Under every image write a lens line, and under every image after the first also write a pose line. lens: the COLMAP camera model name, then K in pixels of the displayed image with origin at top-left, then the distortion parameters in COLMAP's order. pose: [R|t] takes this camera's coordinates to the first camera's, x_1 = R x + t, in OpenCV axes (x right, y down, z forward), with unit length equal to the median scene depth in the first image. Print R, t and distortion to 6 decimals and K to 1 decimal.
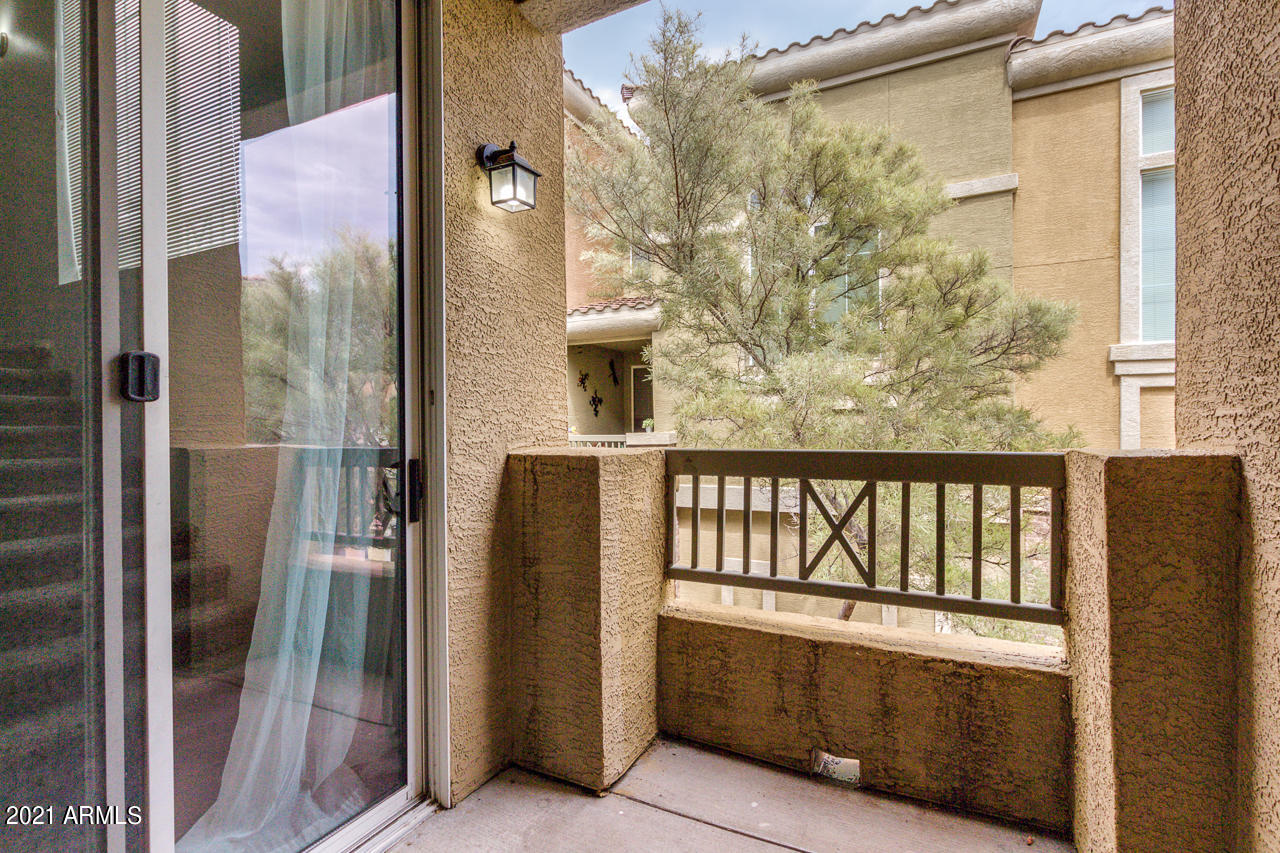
lens RADIAL K [[594.8, 0, 635.3], [0, 594.8, 438.9], [0, 0, 1]] dist [0.003793, -0.004662]
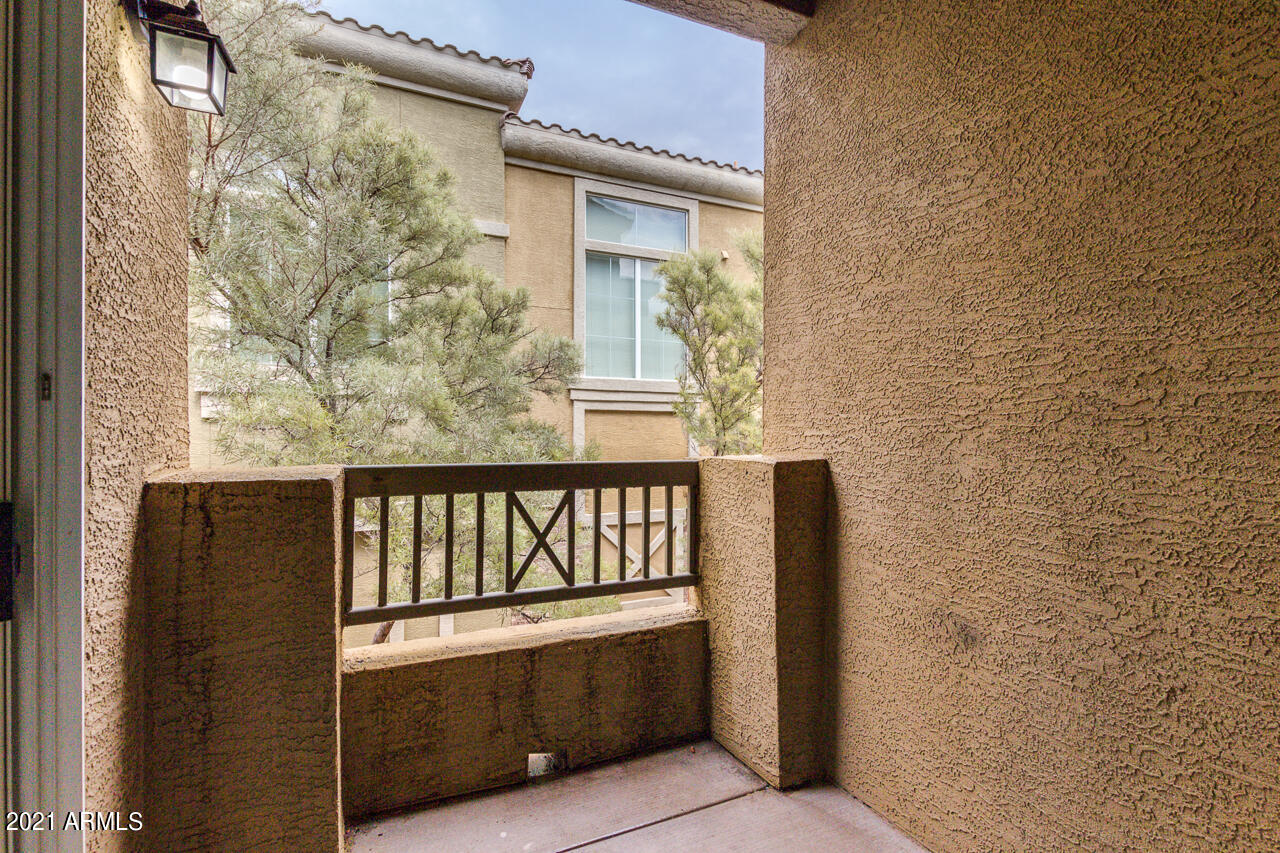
lens RADIAL K [[594.8, 0, 635.3], [0, 594.8, 438.9], [0, 0, 1]] dist [0.003793, -0.004662]
pose [[0.624580, 0.003508, 0.780953, -0.383867], [0.009358, 0.999884, -0.011976, -0.008601], [-0.780905, 0.014788, 0.624475, 0.208689]]
